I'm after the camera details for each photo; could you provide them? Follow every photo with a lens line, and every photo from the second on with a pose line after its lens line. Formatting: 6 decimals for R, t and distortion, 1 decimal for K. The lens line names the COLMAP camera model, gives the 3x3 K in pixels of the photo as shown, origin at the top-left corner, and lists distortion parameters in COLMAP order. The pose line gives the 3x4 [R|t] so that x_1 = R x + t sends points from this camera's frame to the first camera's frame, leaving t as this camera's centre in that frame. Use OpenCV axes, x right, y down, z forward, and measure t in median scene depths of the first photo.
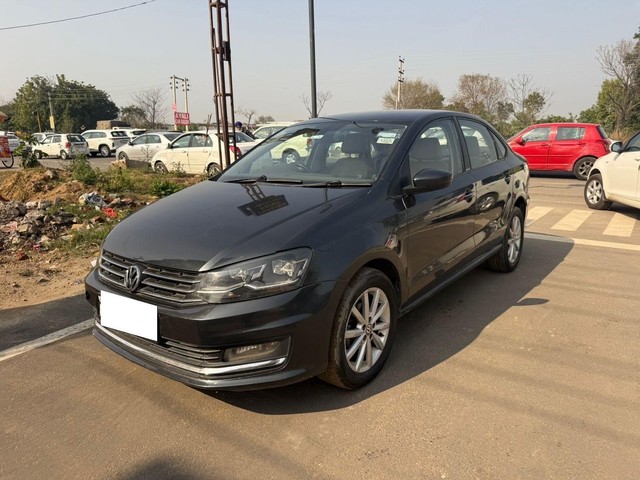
lens RADIAL K [[473.4, 0, 327.8], [0, 473.4, 239.9], [0, 0, 1]] dist [0.013419, -0.034166]
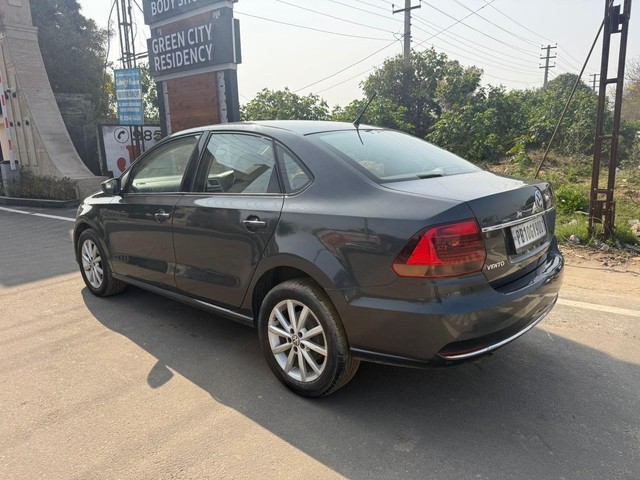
lens RADIAL K [[473.4, 0, 327.8], [0, 473.4, 239.9], [0, 0, 1]] dist [0.013419, -0.034166]
pose [[-0.124051, 0.213766, -0.968977, 0.124193], [-0.184487, 0.954524, 0.234196, -0.034571], [0.974975, 0.207816, -0.078972, 0.146361]]
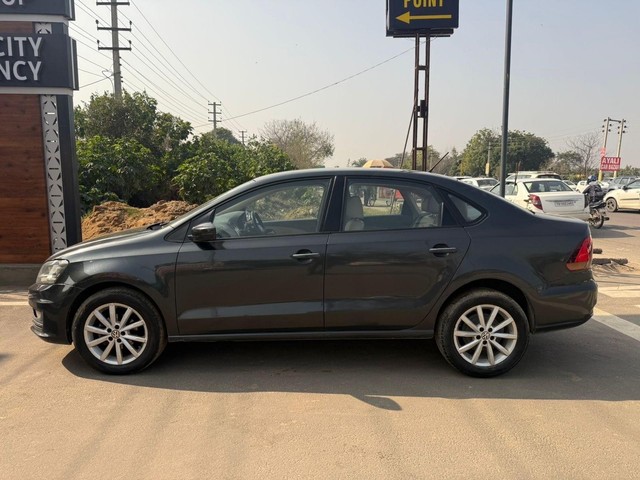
lens RADIAL K [[473.4, 0, 327.8], [0, 473.4, 239.9], [0, 0, 1]] dist [0.013419, -0.034166]
pose [[0.592330, 0.111634, -0.797924, 0.113015], [-0.182554, 0.983194, 0.002037, -0.014259], [0.784741, 0.144458, 0.602755, 0.046863]]
